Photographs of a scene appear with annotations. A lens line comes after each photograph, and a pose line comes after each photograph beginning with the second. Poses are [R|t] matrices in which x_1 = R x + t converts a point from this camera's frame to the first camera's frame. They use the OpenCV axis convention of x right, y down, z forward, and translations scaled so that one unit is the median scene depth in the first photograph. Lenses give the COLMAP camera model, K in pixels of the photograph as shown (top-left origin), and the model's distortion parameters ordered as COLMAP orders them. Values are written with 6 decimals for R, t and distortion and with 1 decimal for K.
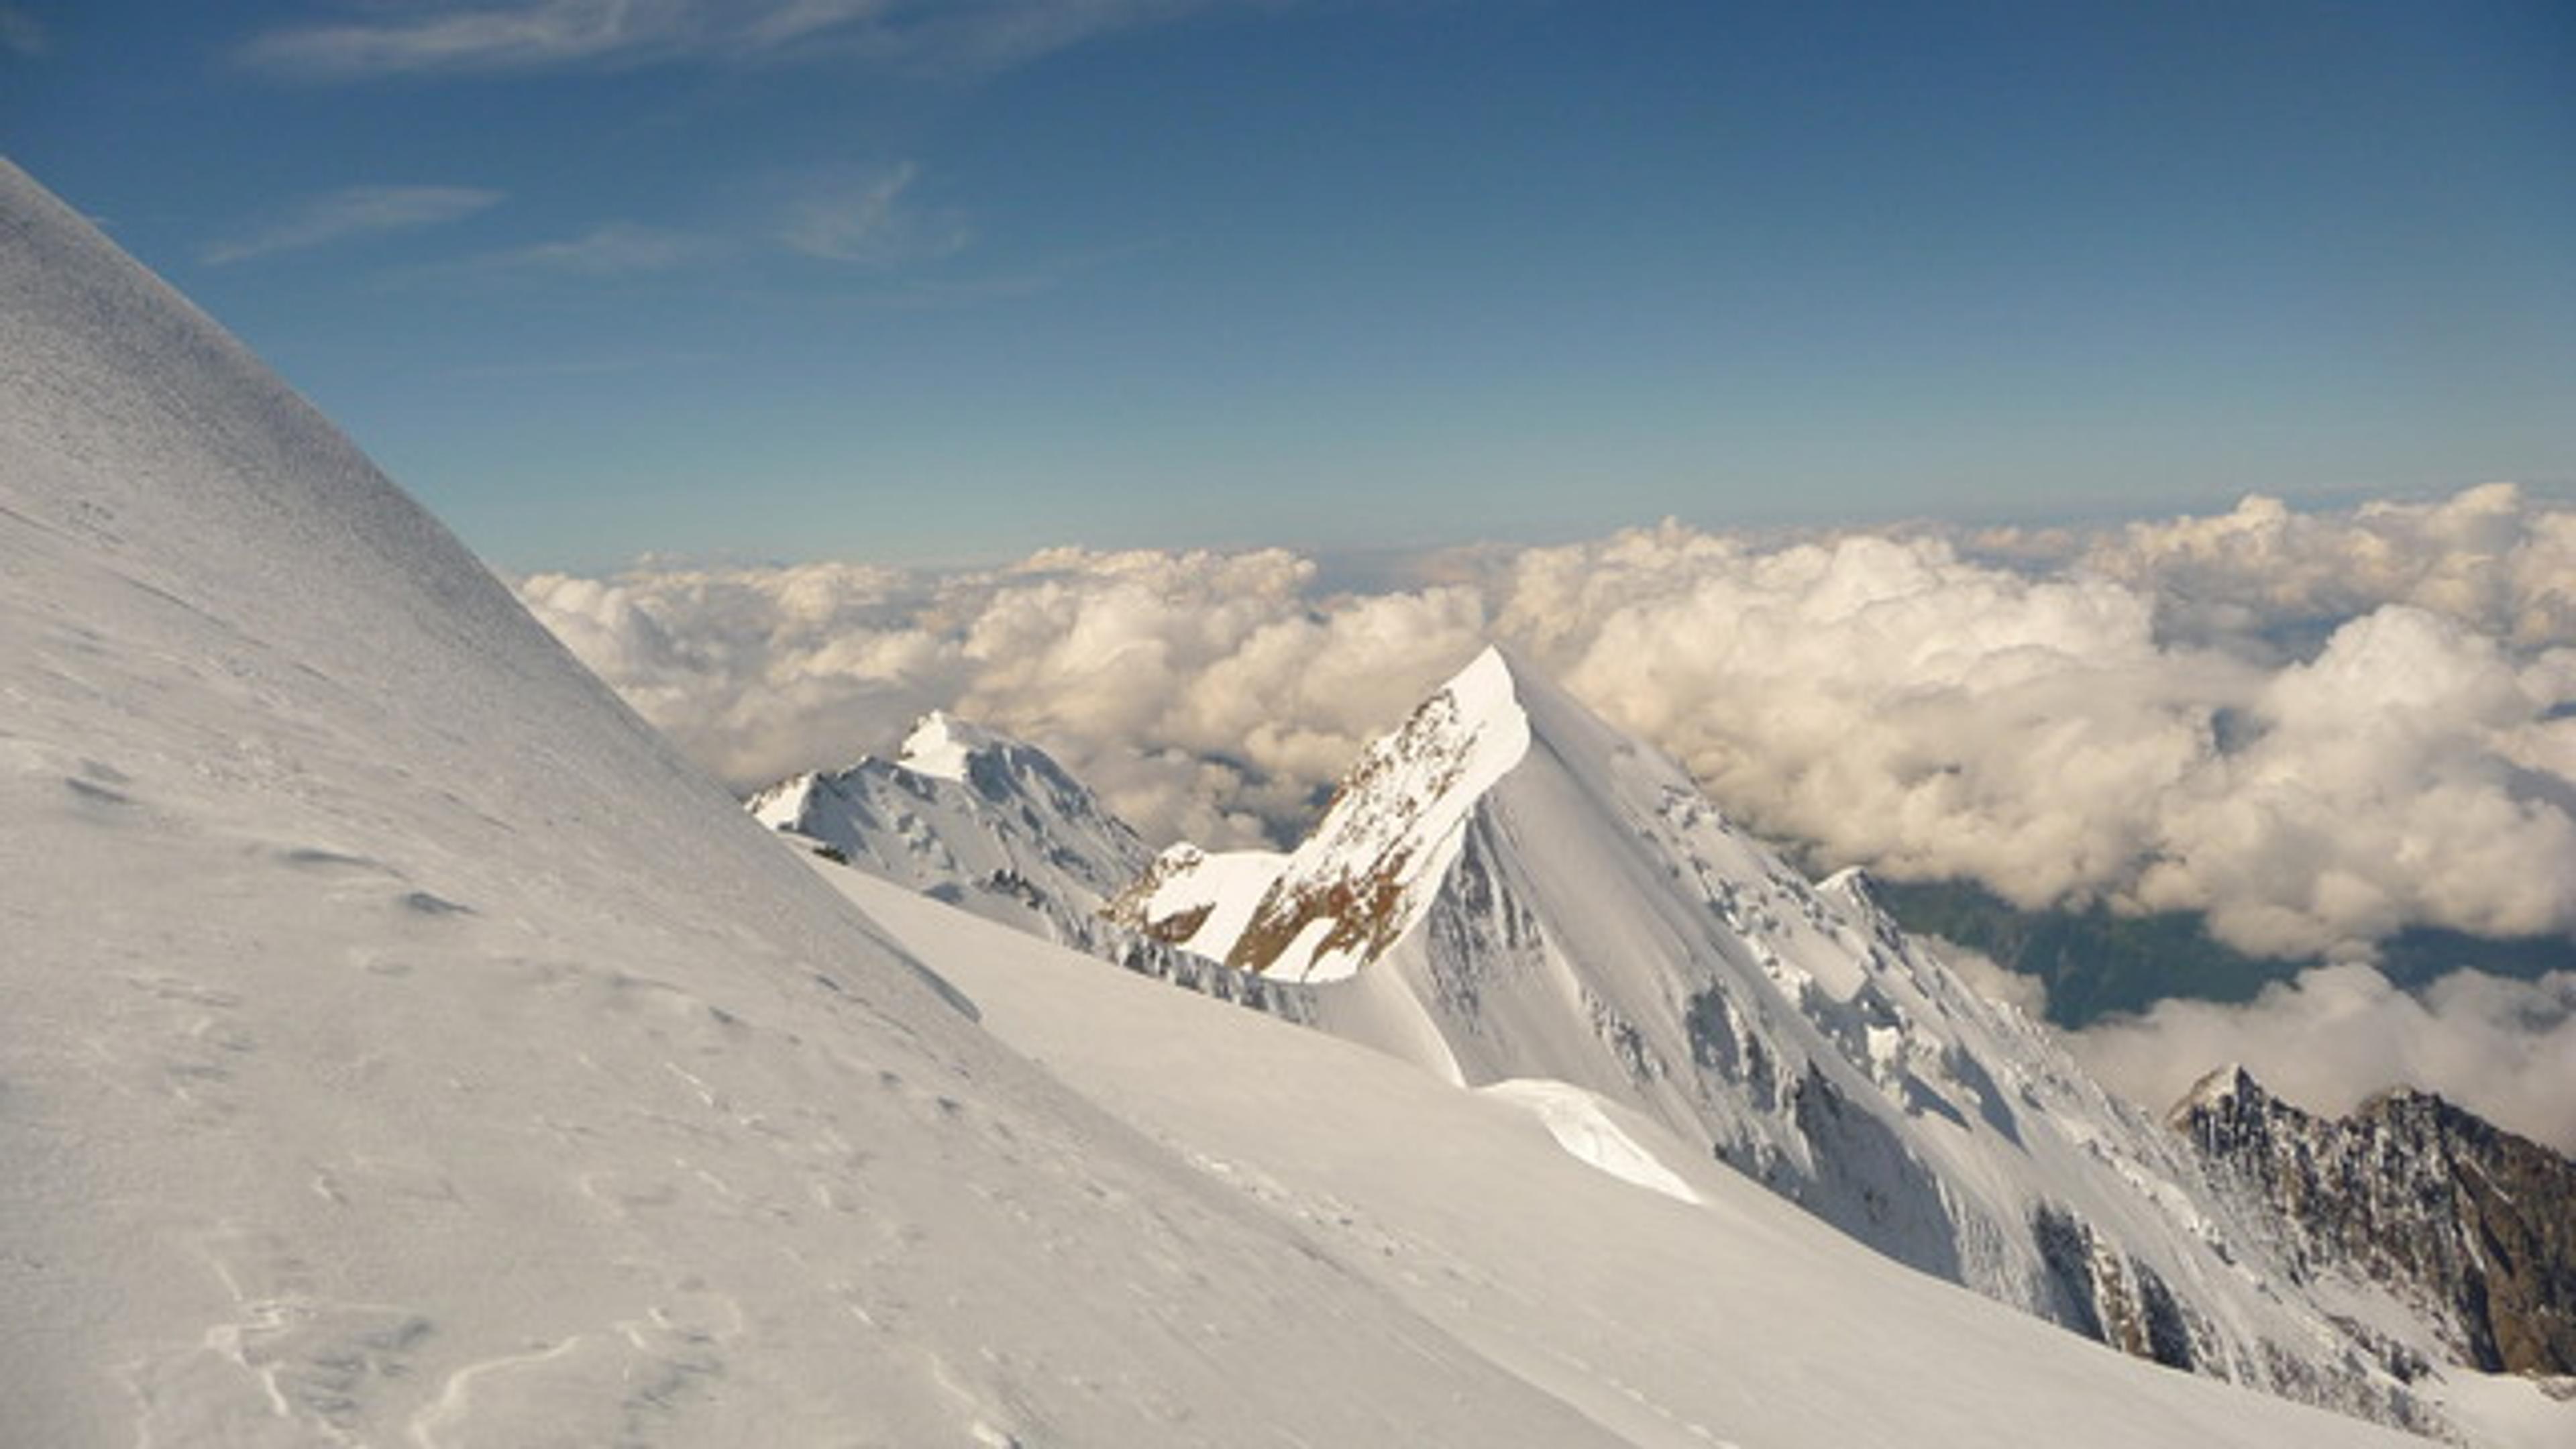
lens RADIAL K [[1926.8, 0, 1288.0], [0, 1926.8, 724.5], [0, 0, 1]] dist [-0.031150, 0.006055]
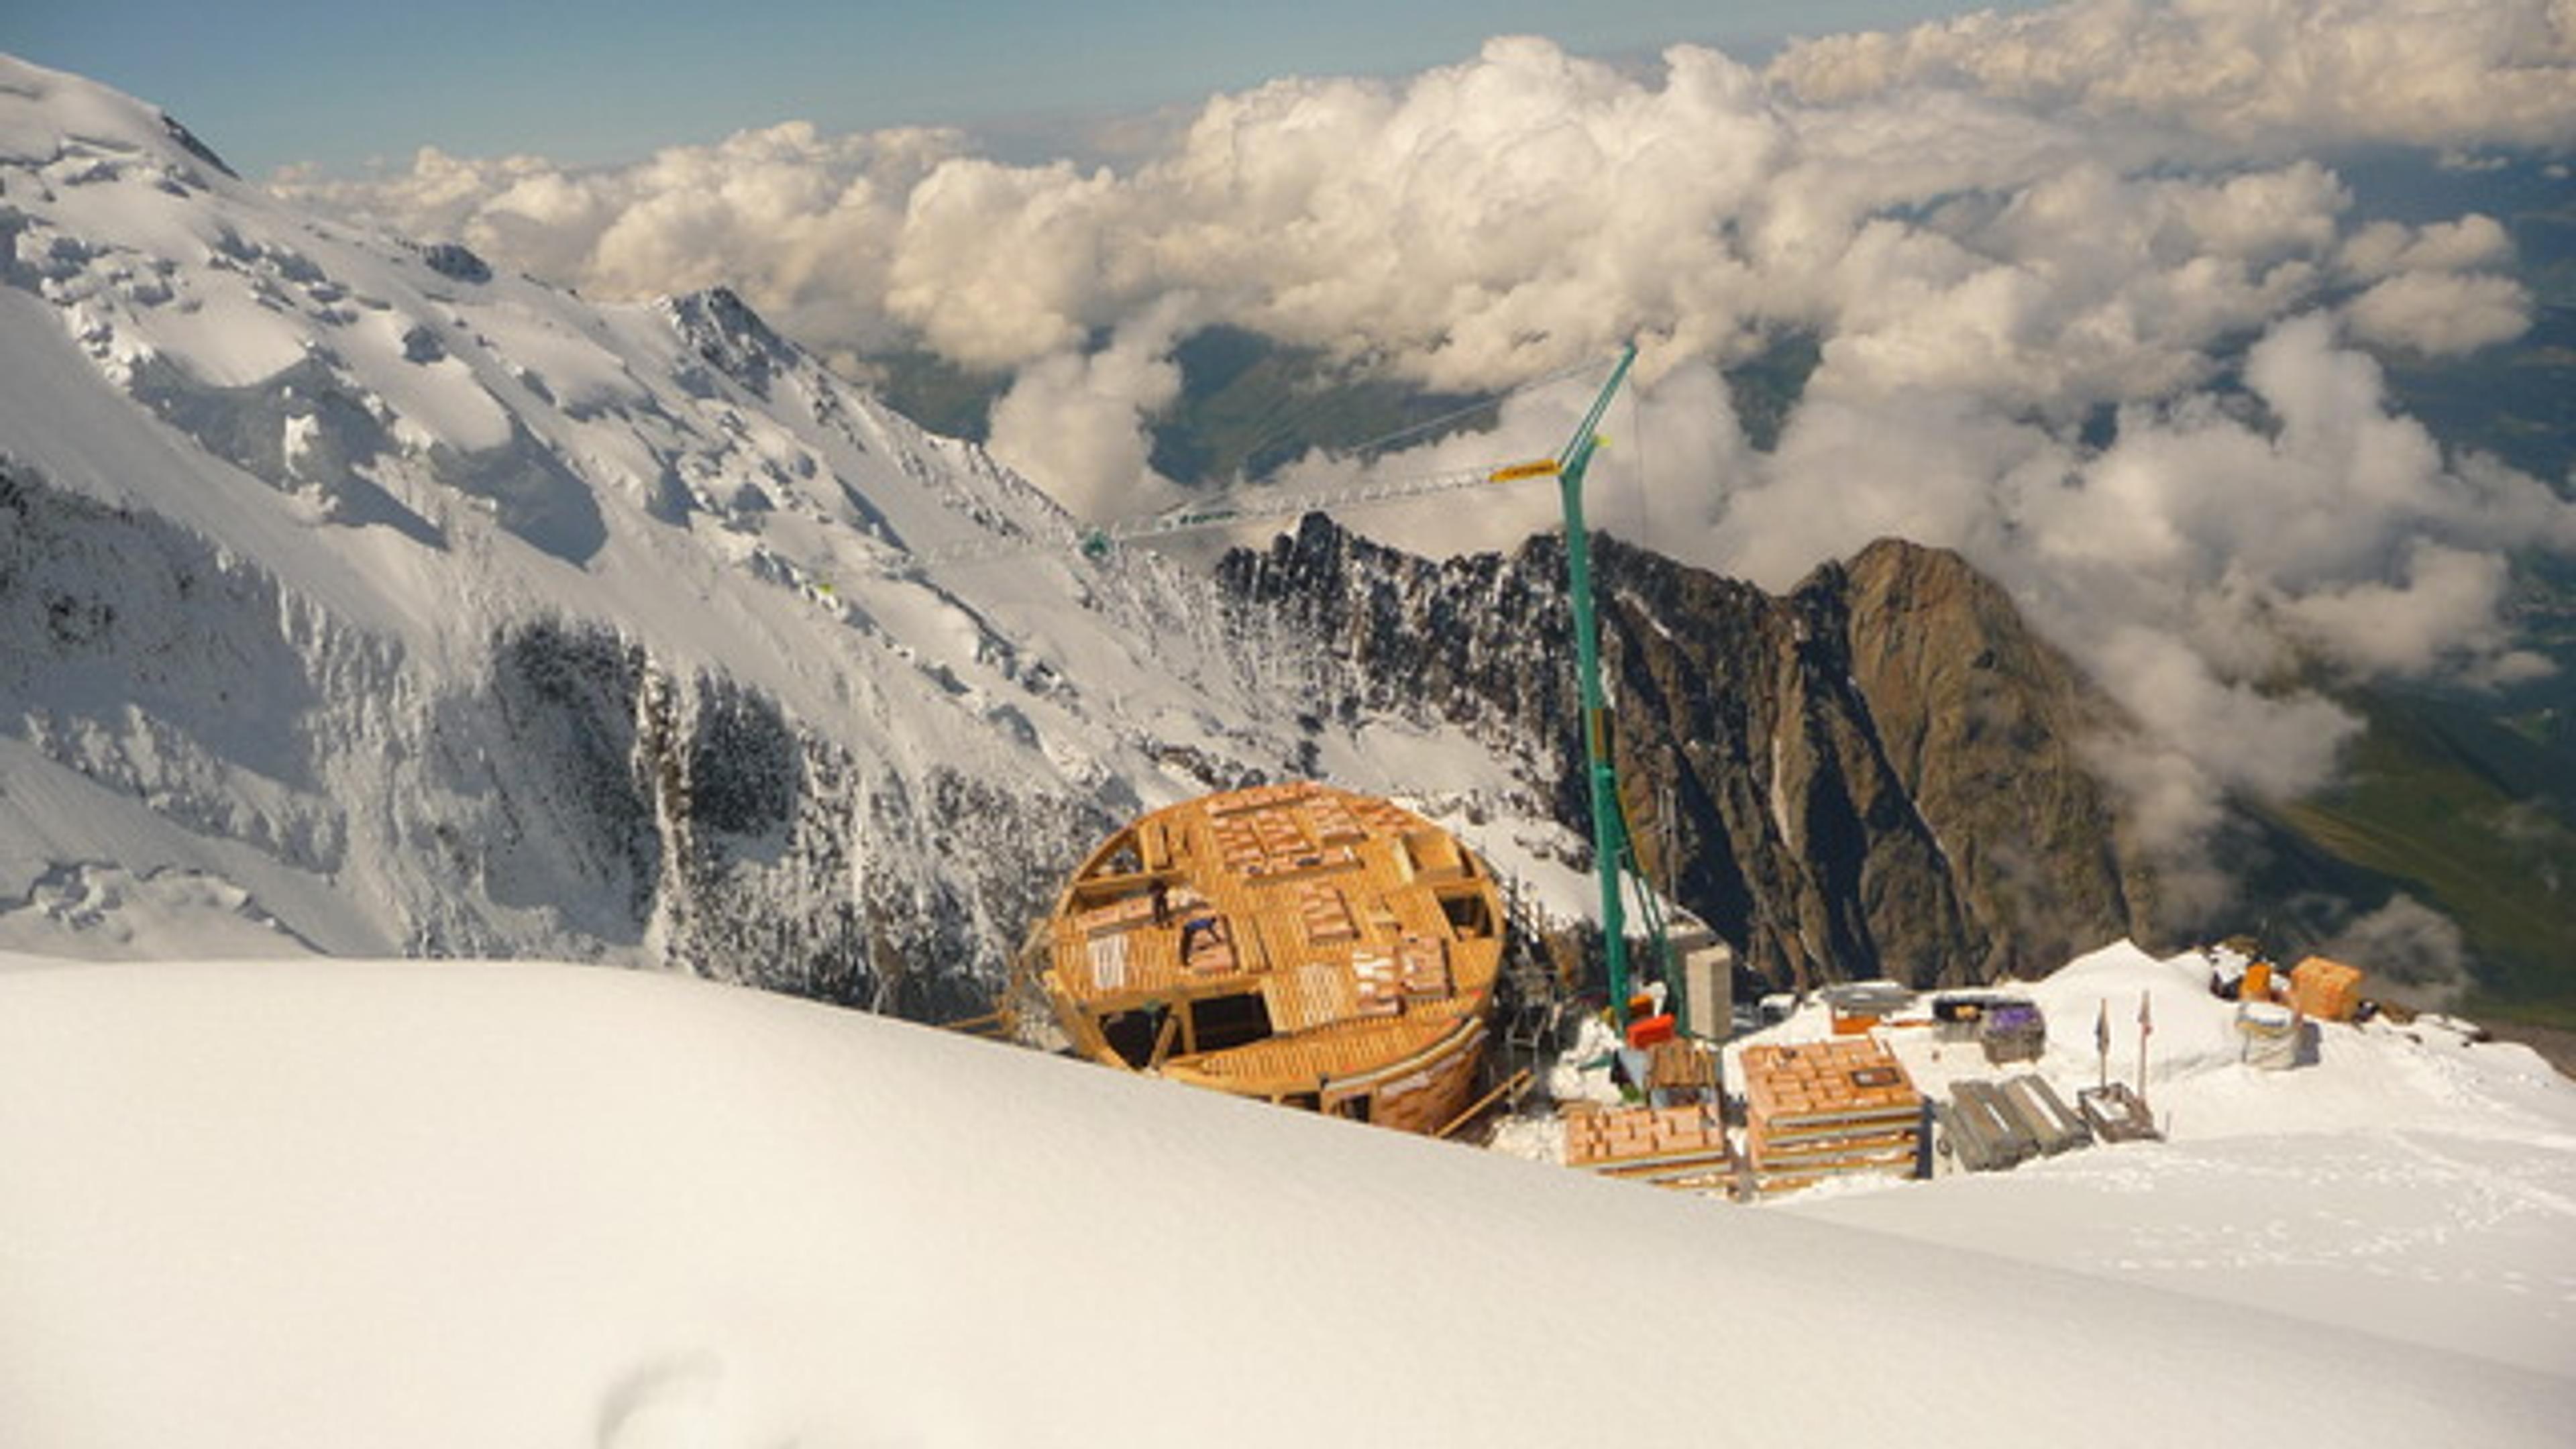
lens RADIAL K [[1926.8, 0, 1288.0], [0, 1926.8, 724.5], [0, 0, 1]] dist [-0.031150, 0.006055]
pose [[0.989092, -0.087711, 0.118334, 0.377034], [0.060653, 0.974632, 0.215440, 0.085012], [-0.134229, -0.205913, 0.969321, 0.100711]]
